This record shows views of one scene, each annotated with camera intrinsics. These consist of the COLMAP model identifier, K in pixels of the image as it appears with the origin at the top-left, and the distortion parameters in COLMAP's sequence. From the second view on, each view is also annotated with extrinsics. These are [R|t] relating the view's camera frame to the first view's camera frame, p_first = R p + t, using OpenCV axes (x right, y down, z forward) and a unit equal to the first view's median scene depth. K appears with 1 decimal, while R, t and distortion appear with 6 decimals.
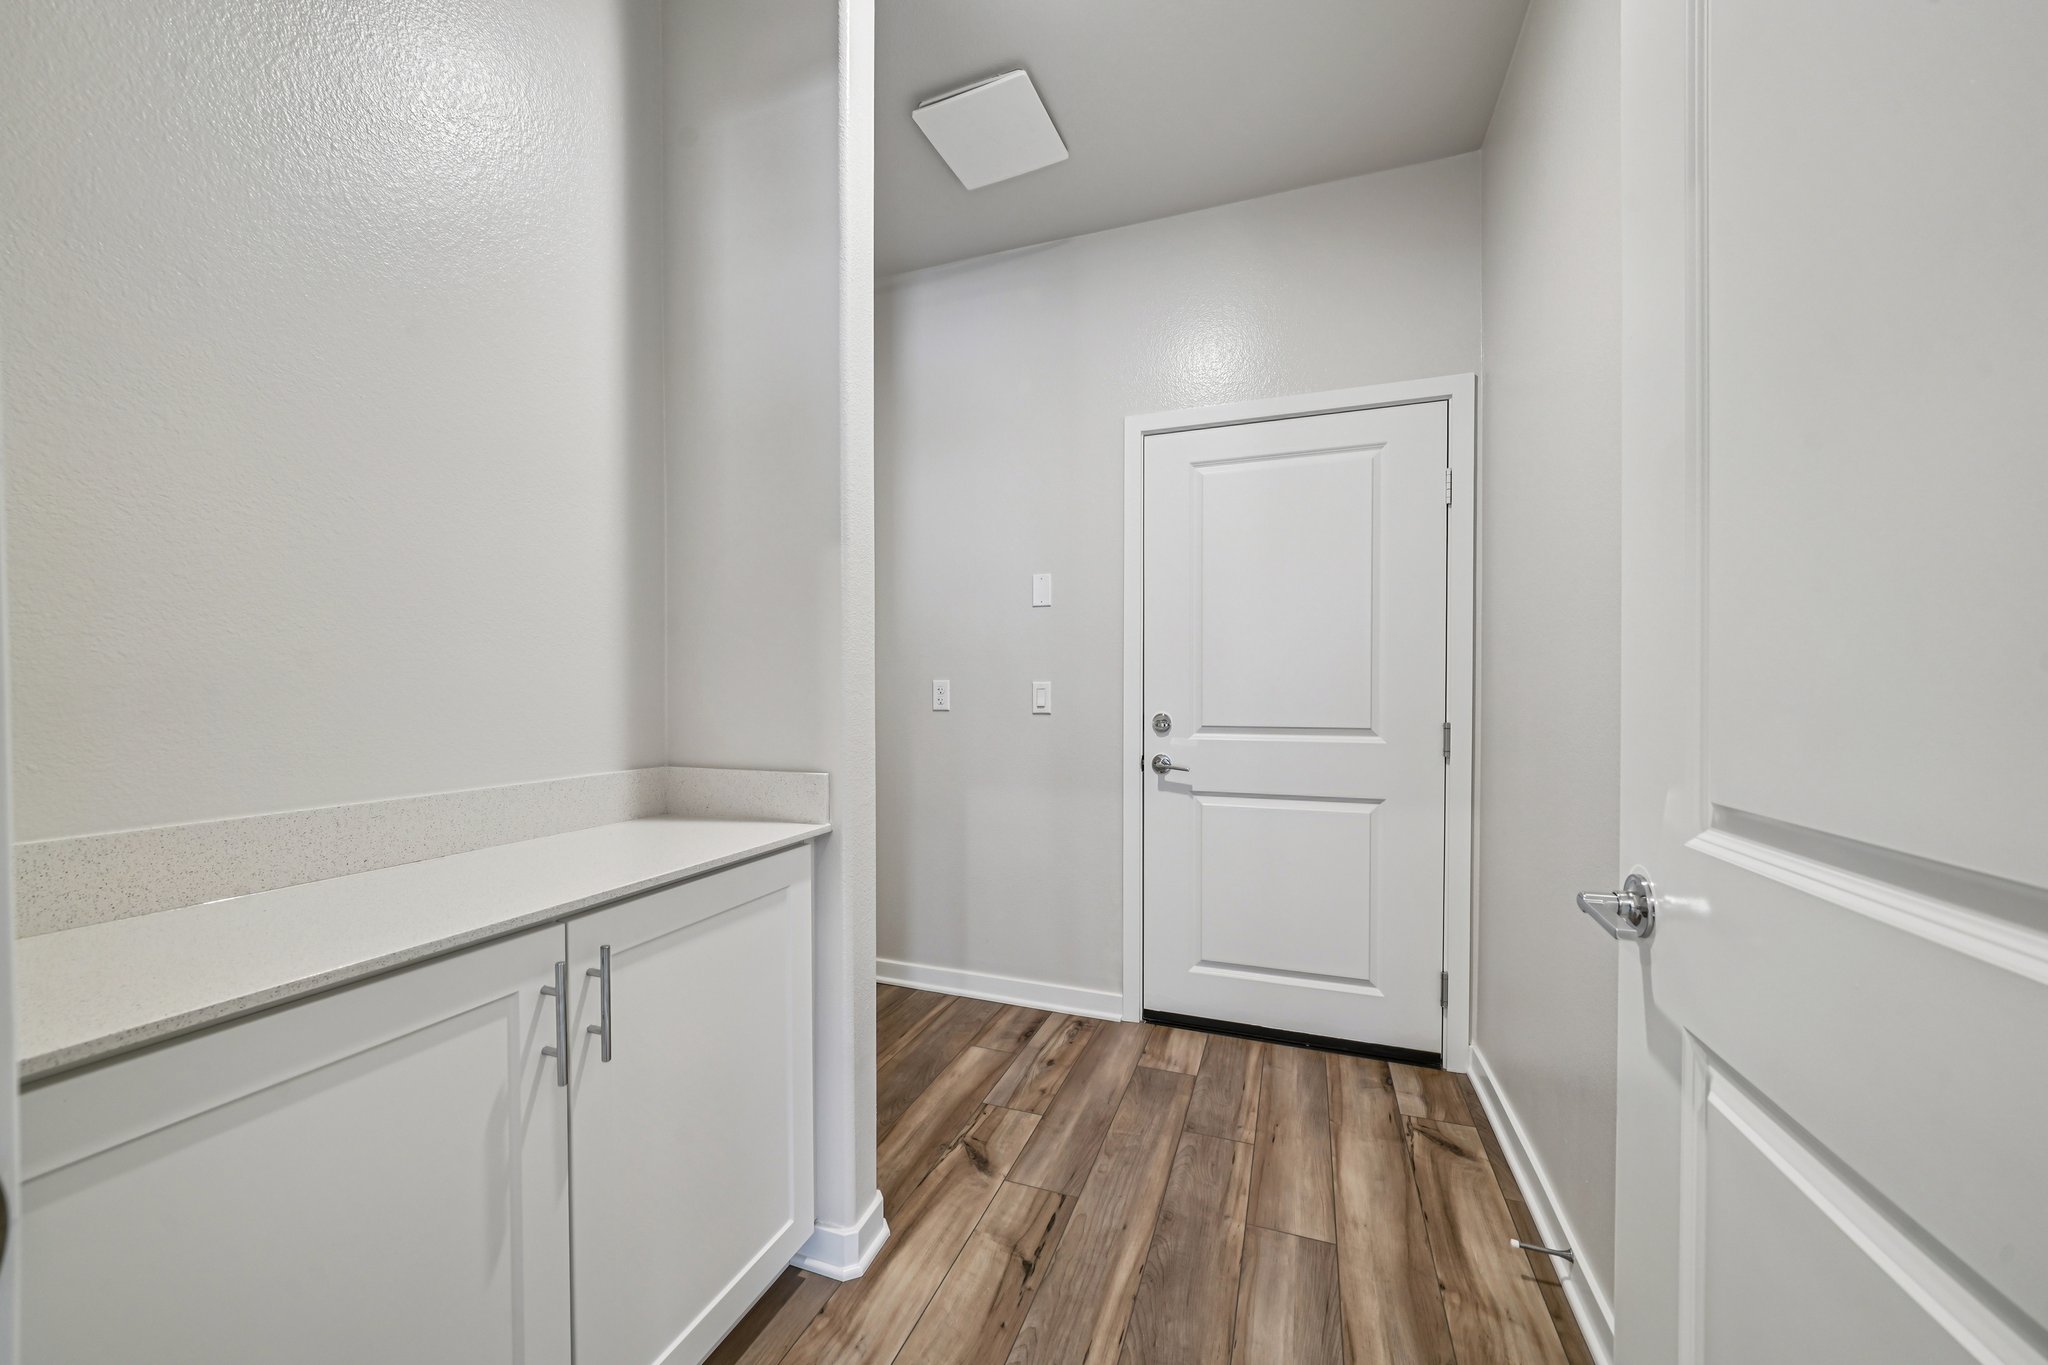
lens RADIAL K [[745.5, 0, 1015.4], [0, 745.5, 710.1], [0, 0, 1]] dist [-0.016295, 0.000842]
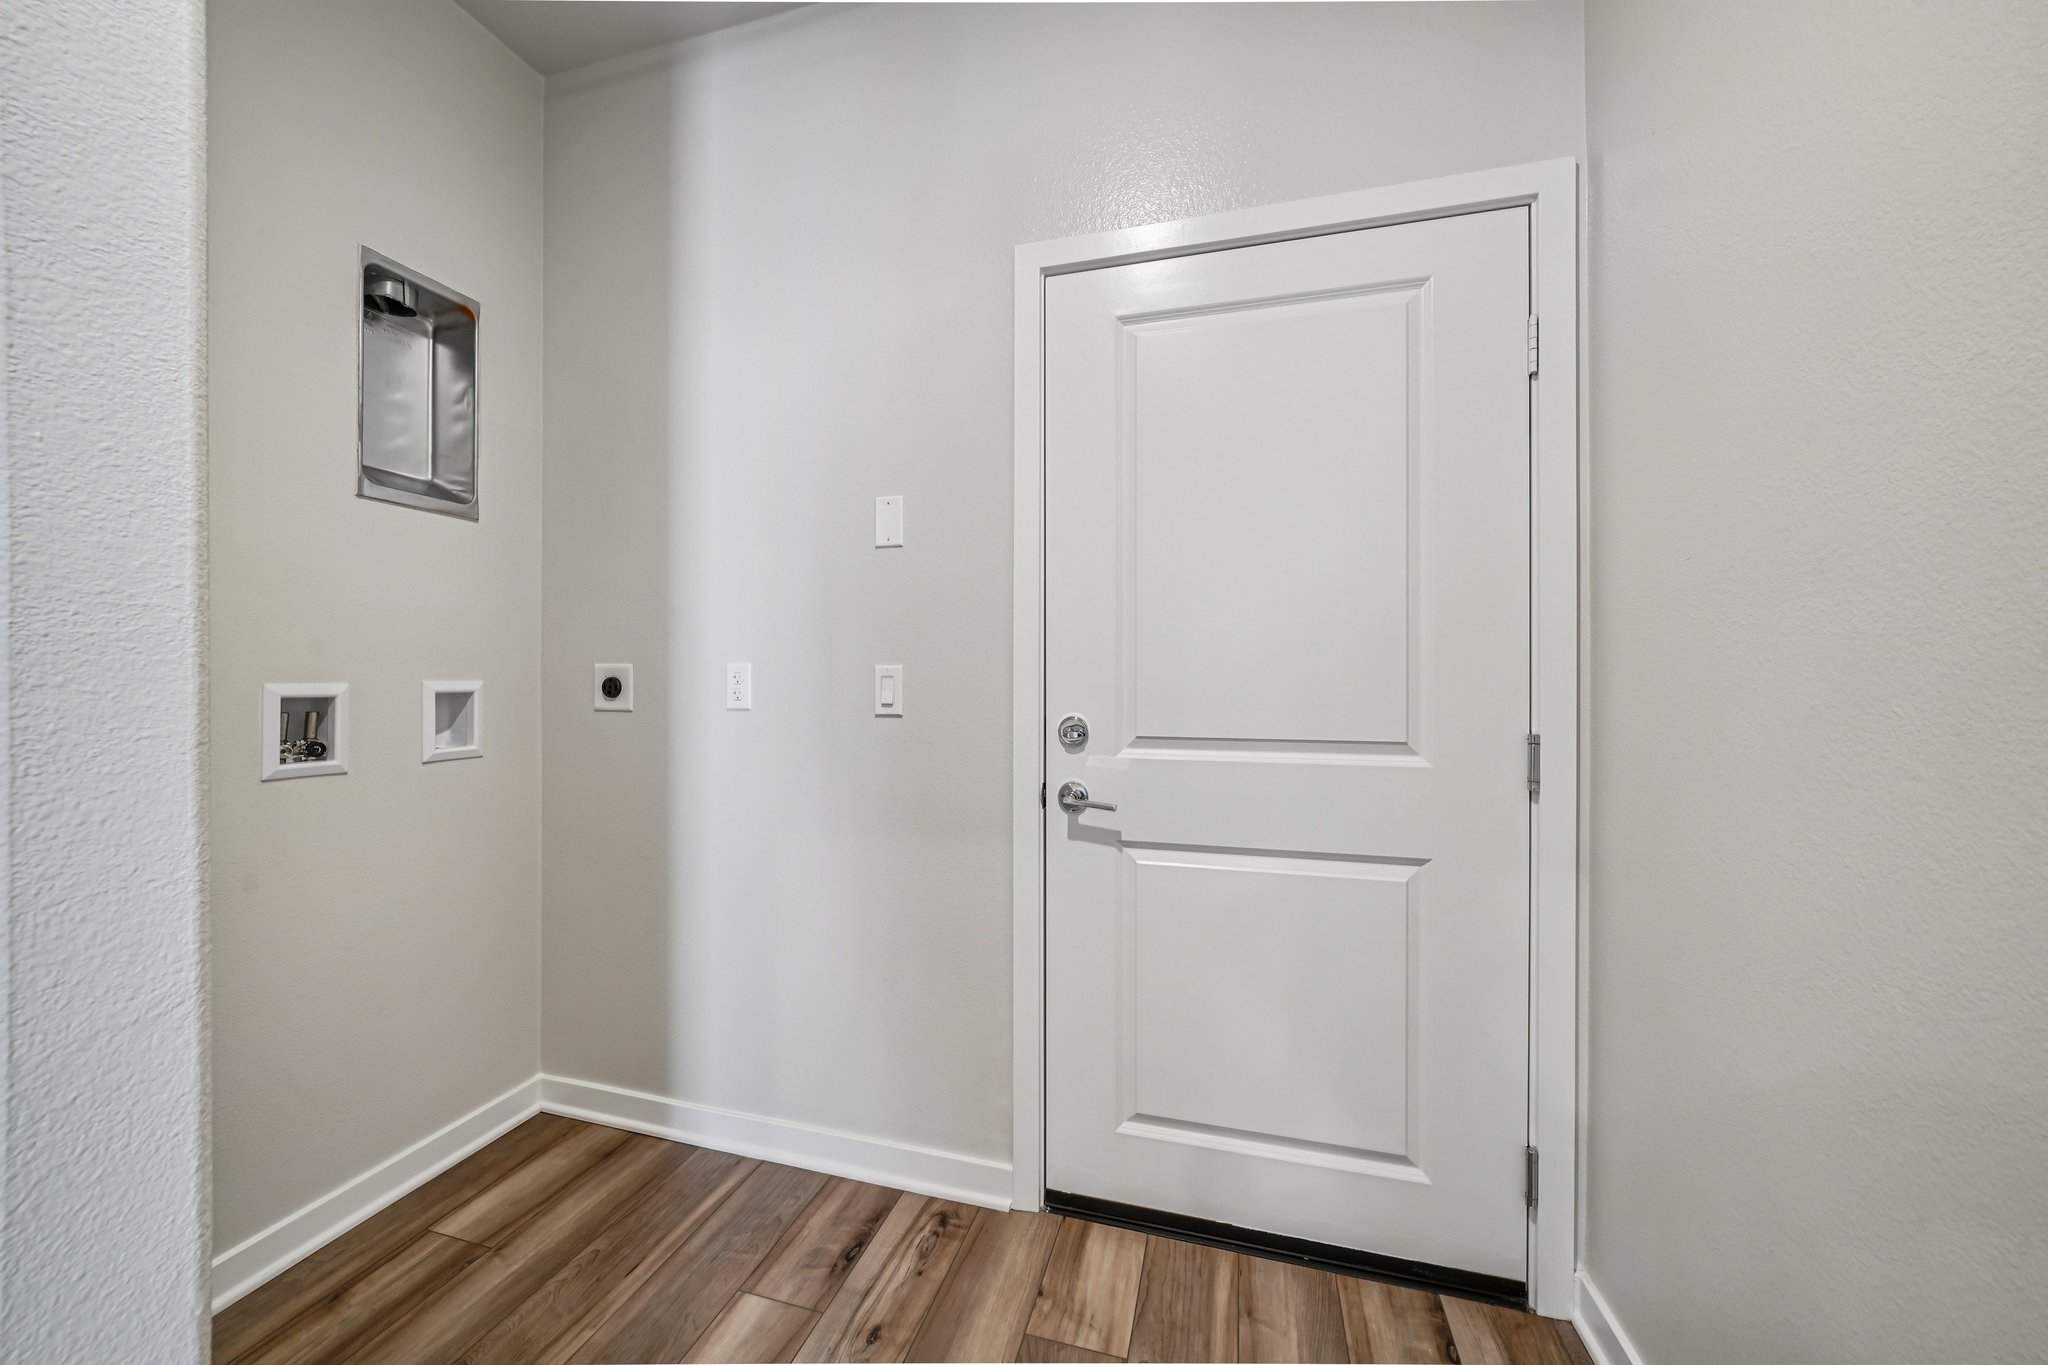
lens RADIAL K [[745.5, 0, 1026.6], [0, 745.5, 683.9], [0, 0, 1]] dist [-0.016295, 0.000842]
pose [[0.996110, 0.001168, 0.088112, 0.110012], [0.000402, 0.999842, -0.017798, -0.012515], [-0.088119, 0.017764, 0.995952, 0.408311]]
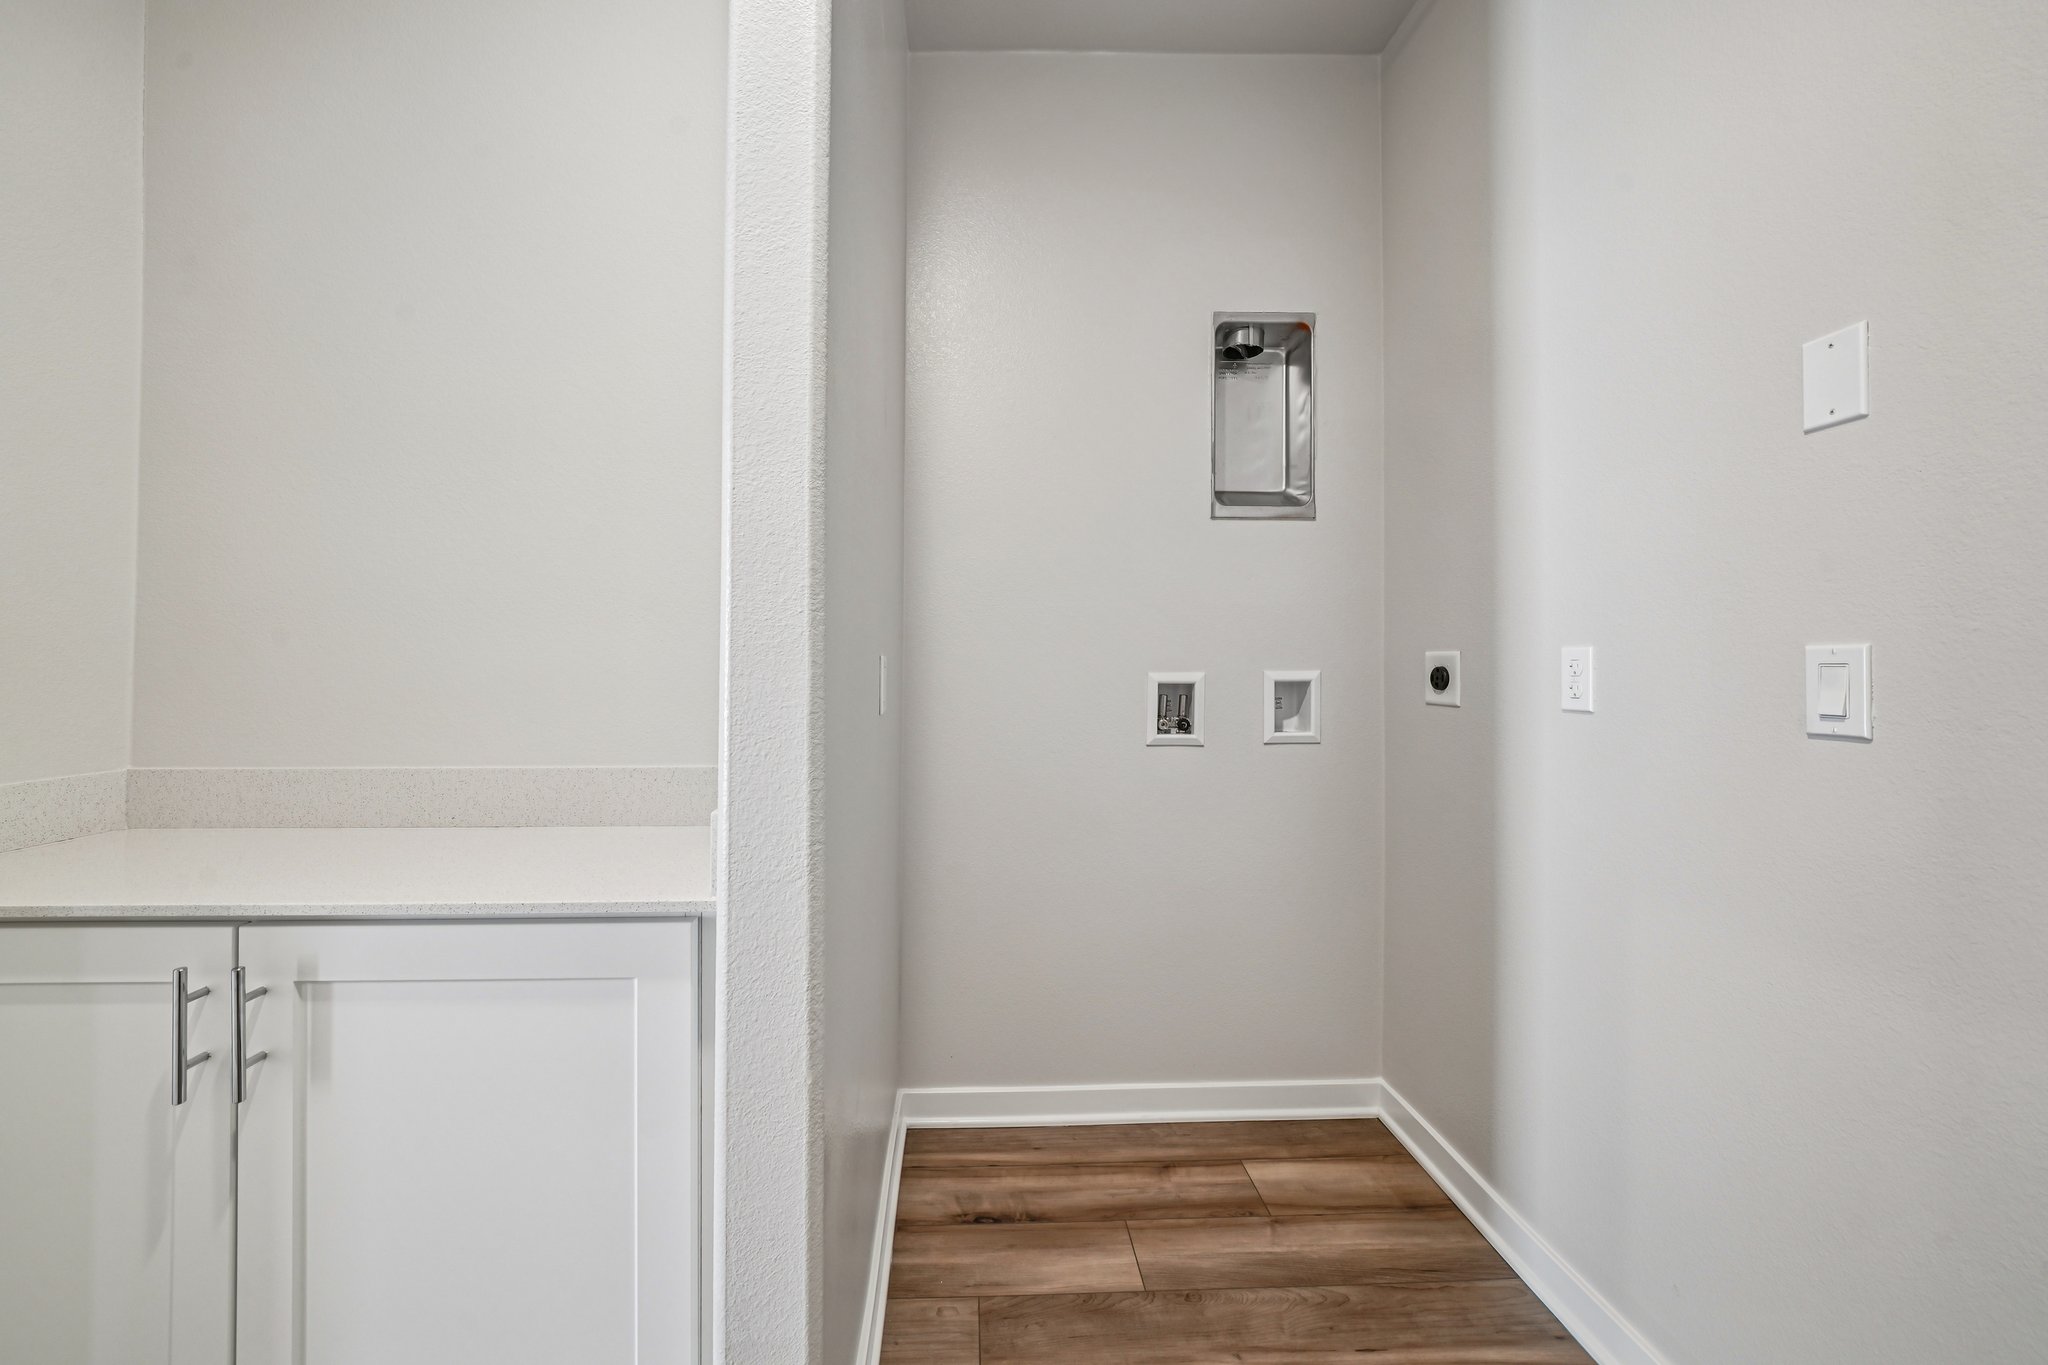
lens RADIAL K [[745.5, 0, 988.1], [0, 745.5, 660.8], [0, 0, 1]] dist [-0.016295, 0.000842]
pose [[0.375846, -0.008299, -0.926645, 0.226985], [-0.022010, 0.999598, -0.017879, -0.018050], [0.926421, 0.027116, 0.375512, 0.586883]]
